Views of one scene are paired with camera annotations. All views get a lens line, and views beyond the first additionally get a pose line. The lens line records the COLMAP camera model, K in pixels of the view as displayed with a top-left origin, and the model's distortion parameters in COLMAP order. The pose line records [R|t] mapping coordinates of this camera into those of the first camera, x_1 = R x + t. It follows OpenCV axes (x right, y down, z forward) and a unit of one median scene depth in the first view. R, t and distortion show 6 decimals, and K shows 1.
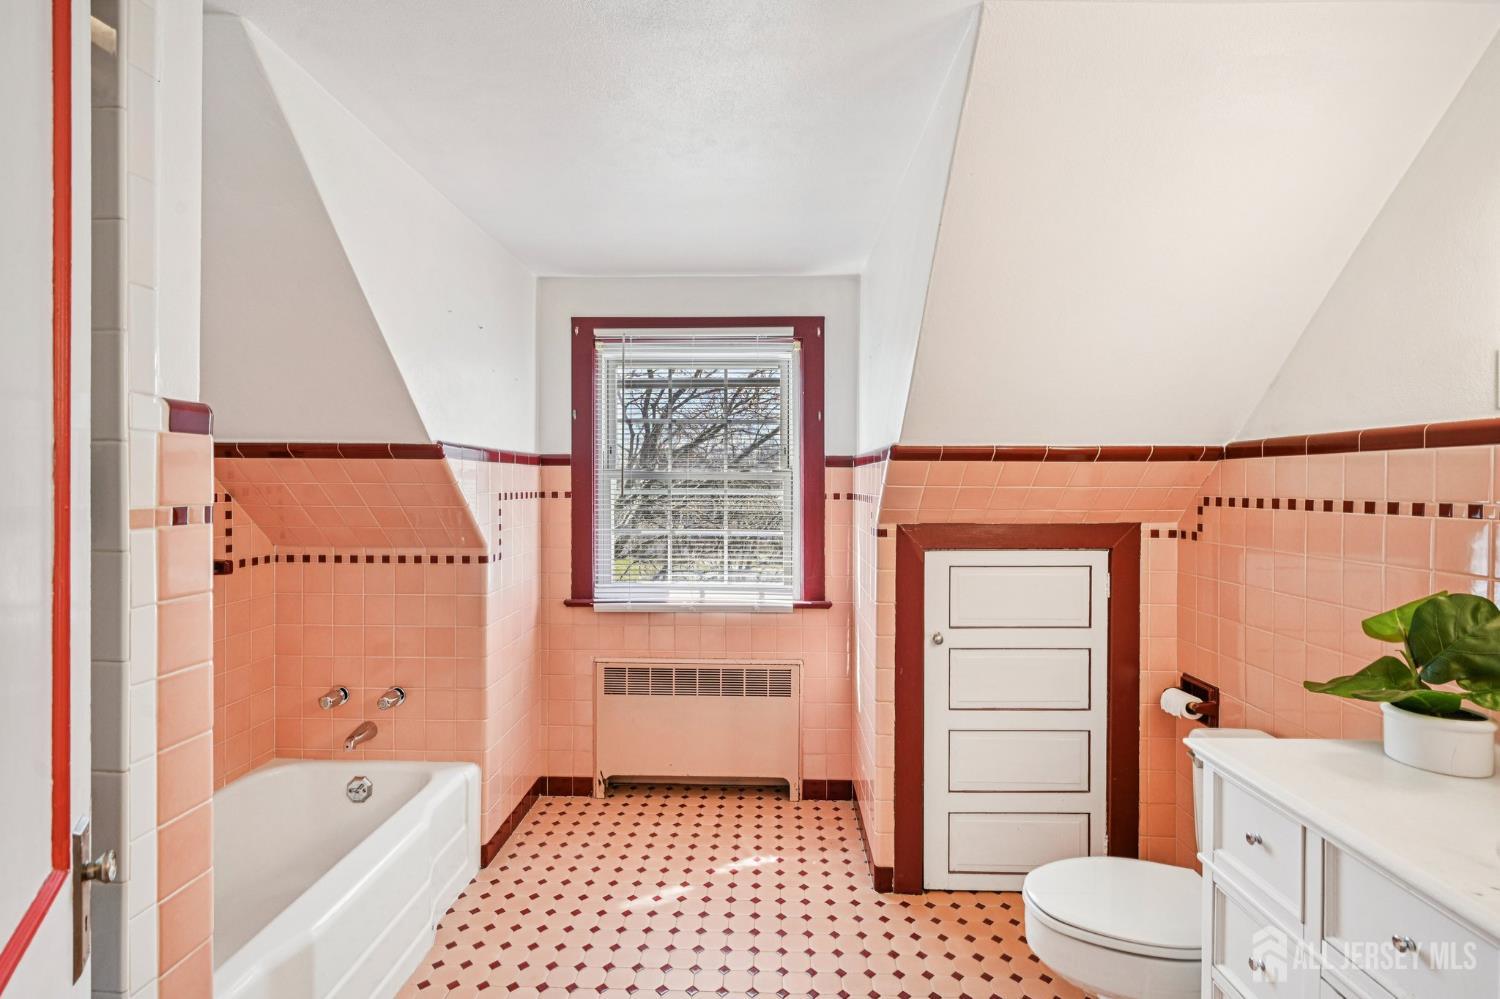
lens RADIAL K [[691.3, 0, 748.4], [0, 691.3, 492.7], [0, 0, 1]] dist [0.006125, -0.000456]
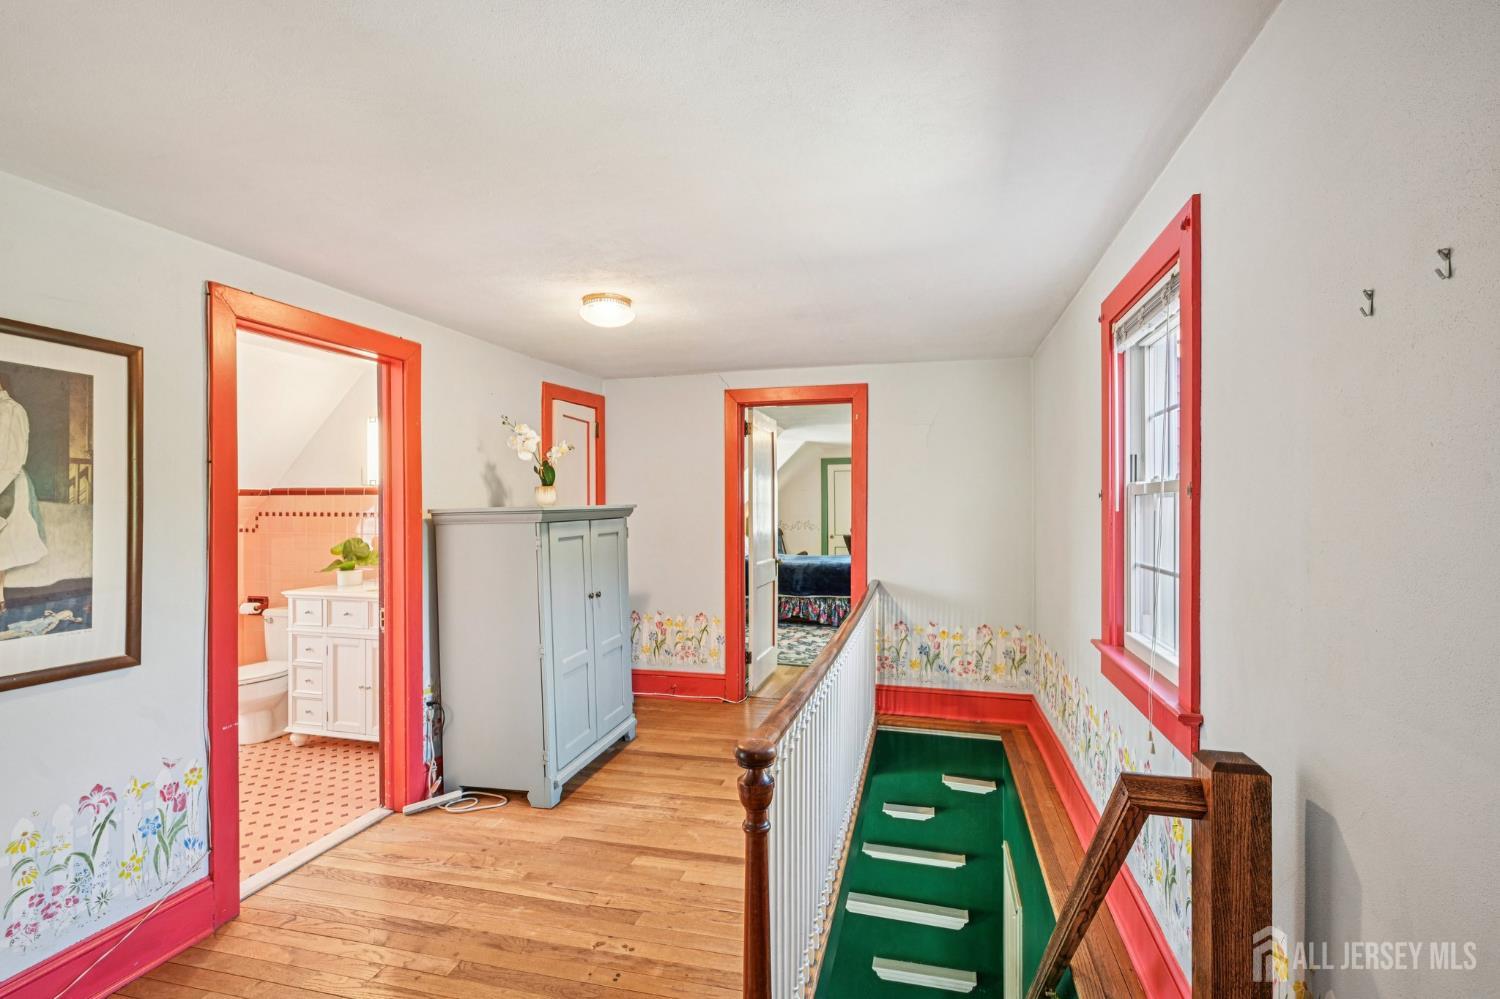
lens RADIAL K [[691.3, 0, 750.2], [0, 691.3, 506.1], [0, 0, 1]] dist [0.006125, -0.000456]
pose [[0.236816, -0.000435, 0.971554, -1.288306], [0.010177, 0.999946, -0.002032, 0.008212], [-0.971501, 0.010369, 0.236808, -1.199830]]
